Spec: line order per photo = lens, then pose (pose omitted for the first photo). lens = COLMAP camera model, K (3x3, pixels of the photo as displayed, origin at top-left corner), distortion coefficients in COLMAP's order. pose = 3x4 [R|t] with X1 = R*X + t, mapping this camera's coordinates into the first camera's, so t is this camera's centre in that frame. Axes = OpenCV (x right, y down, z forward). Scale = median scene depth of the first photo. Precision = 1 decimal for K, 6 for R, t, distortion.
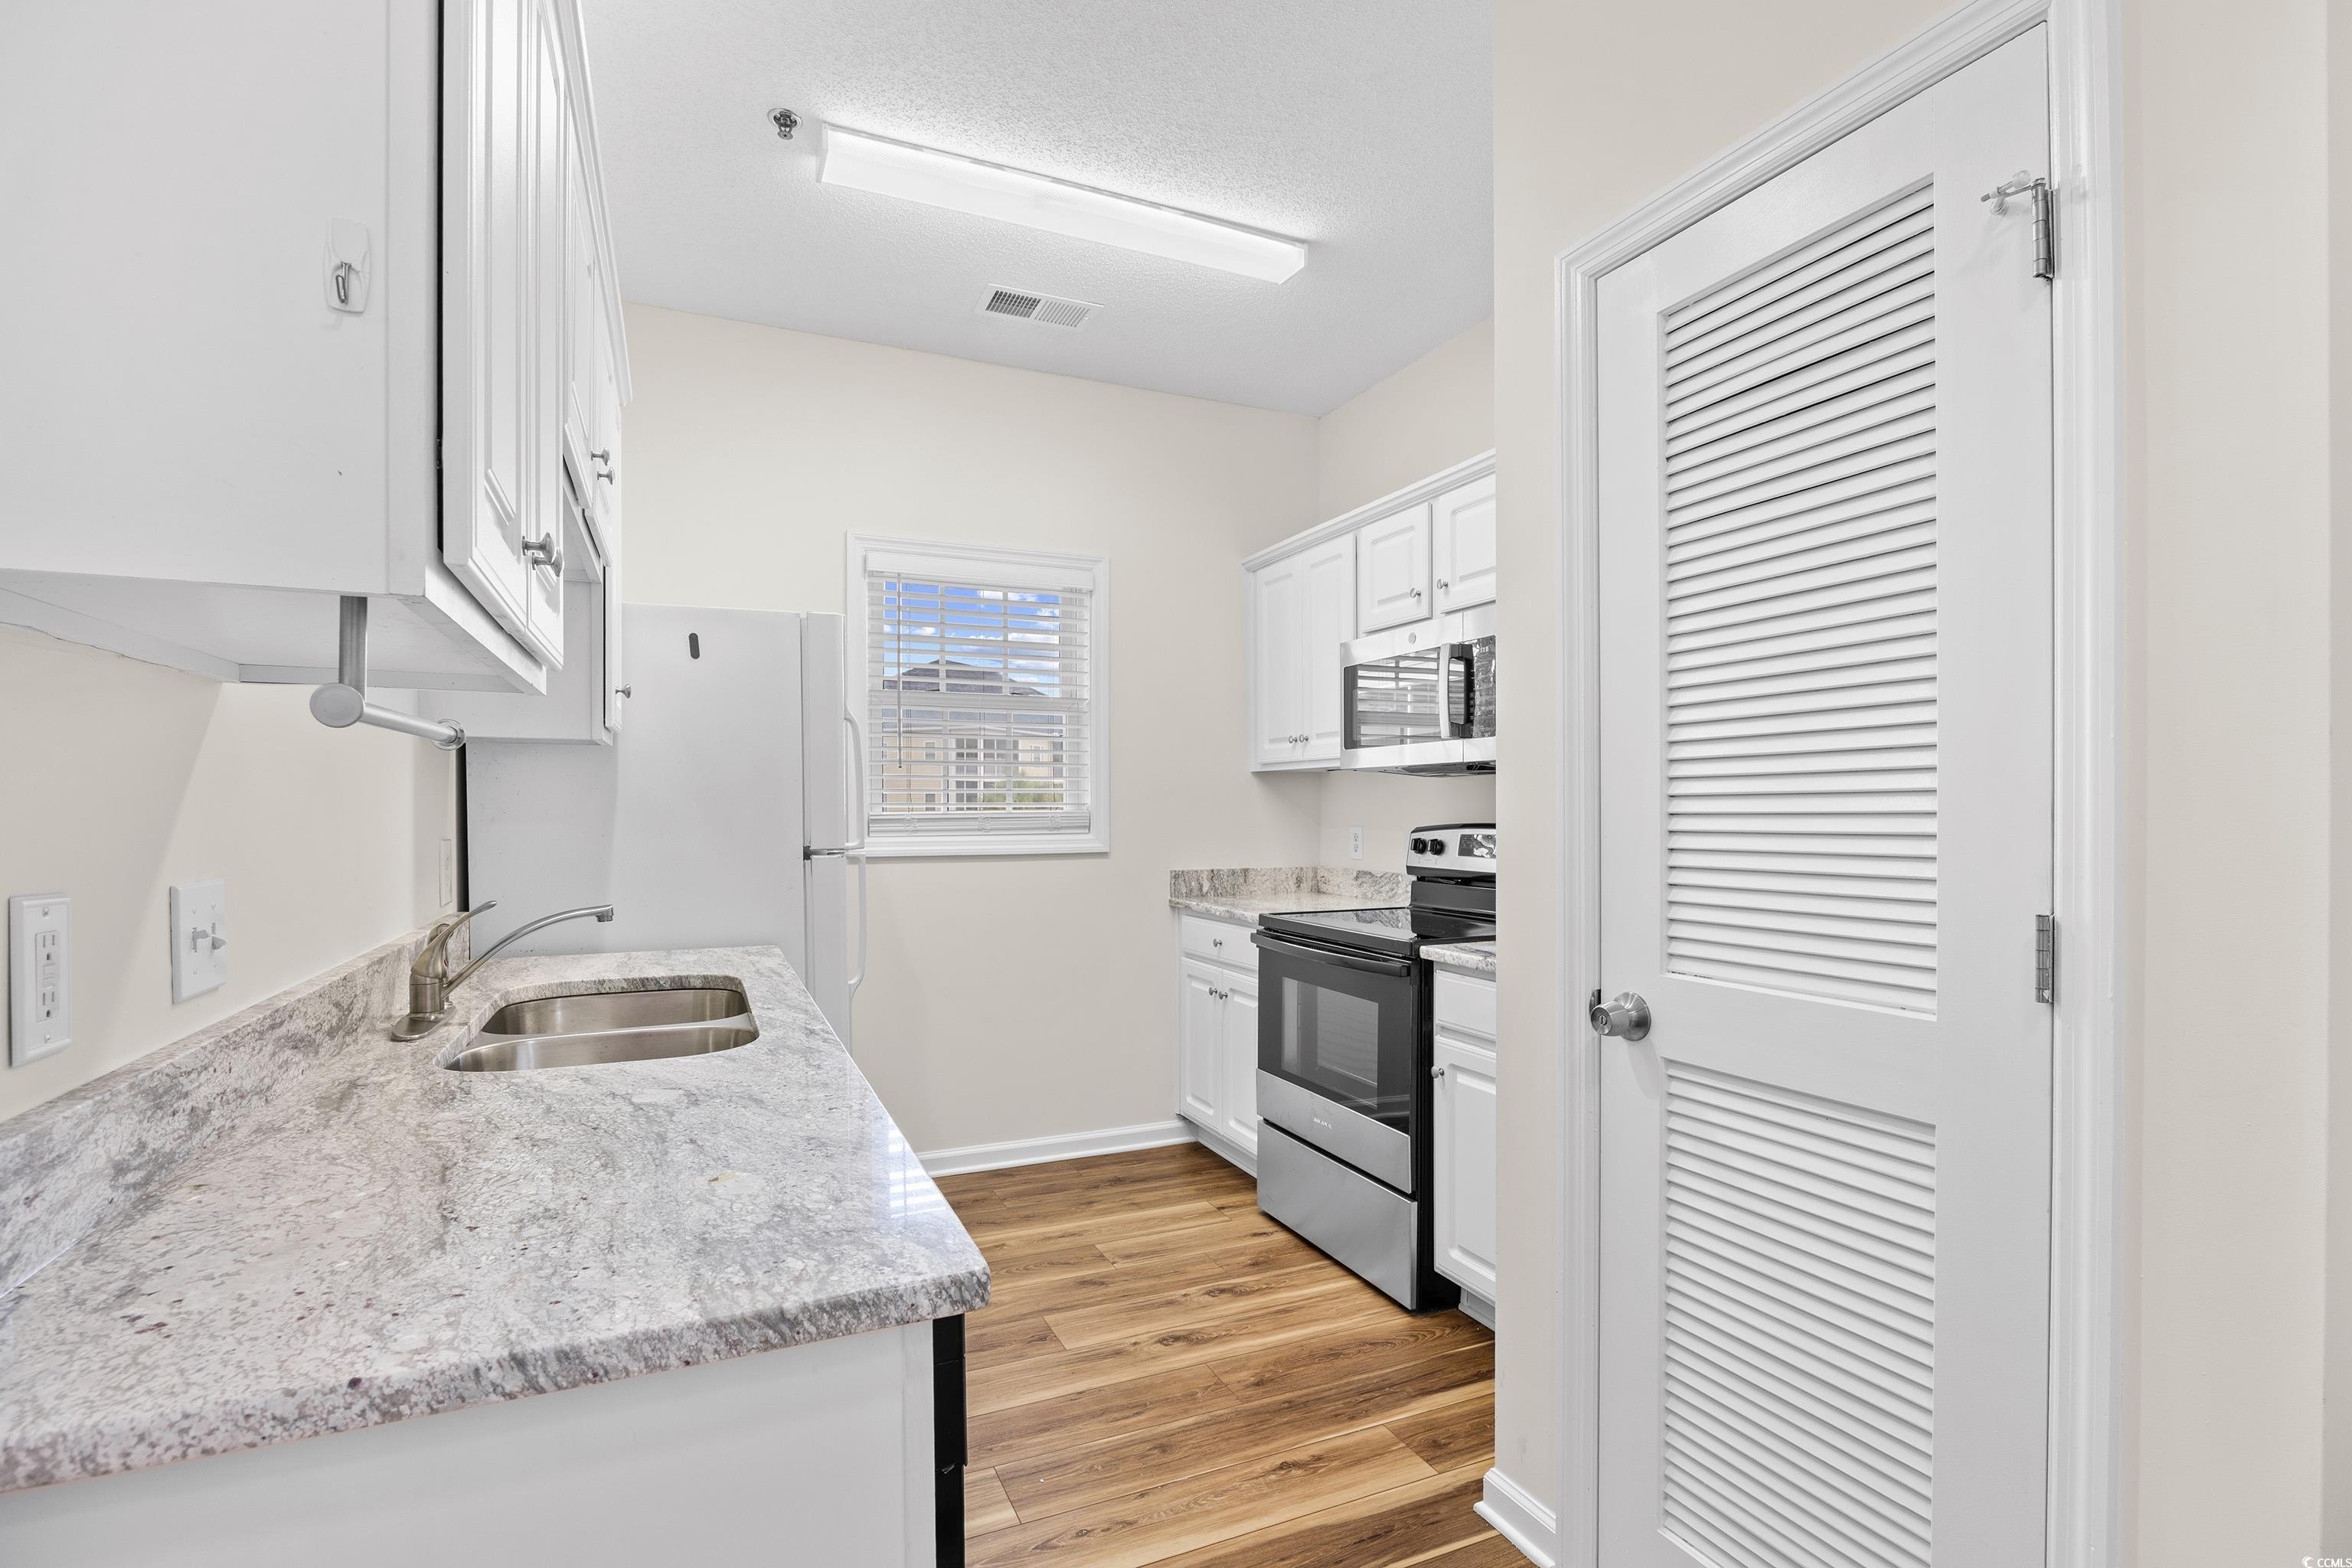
lens RADIAL K [[1092.3, 0, 1170.6], [0, 1092.3, 819.8], [0, 0, 1]] dist [-0.016293, 0.000798]
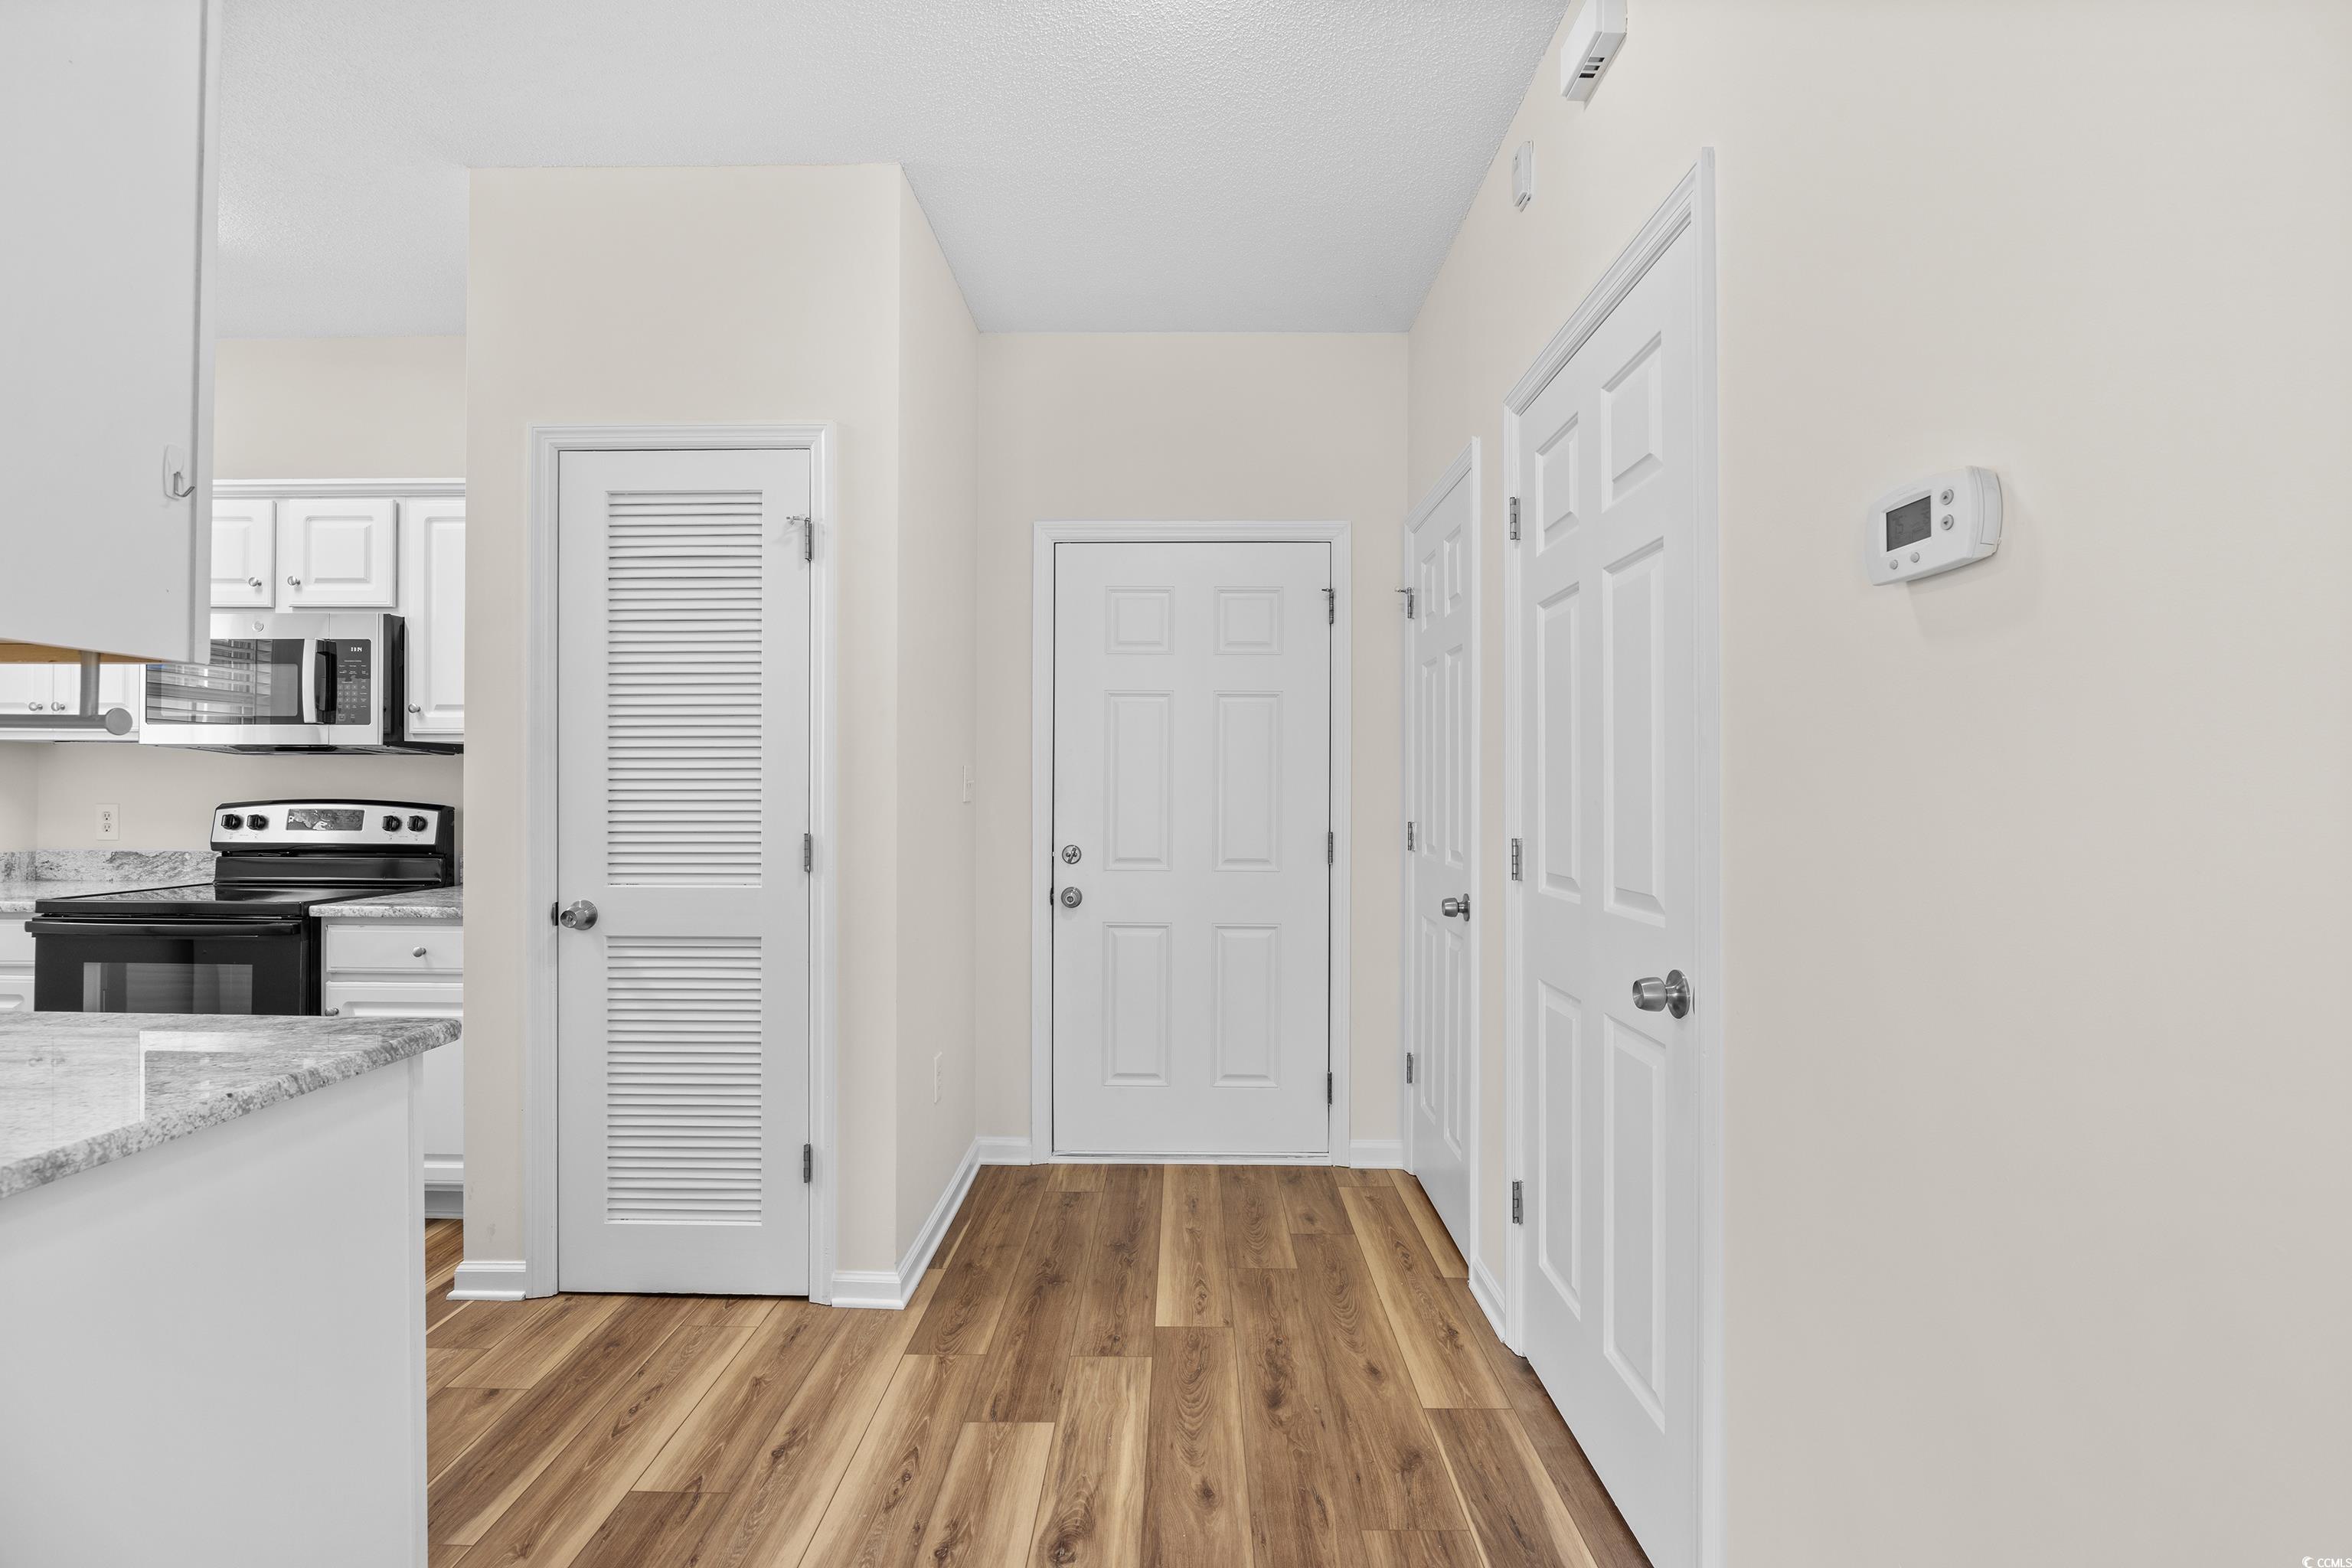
lens RADIAL K [[1077.1, 0, 1175.5], [0, 1077.1, 787.6], [0, 0, 1]] dist [-0.015289, 0.001105]
pose [[0.417982, 0.004679, 0.908443, -0.348534], [0.003997, 0.999968, -0.006990, 0.002601], [-0.908446, 0.006553, 0.417950, -0.249032]]
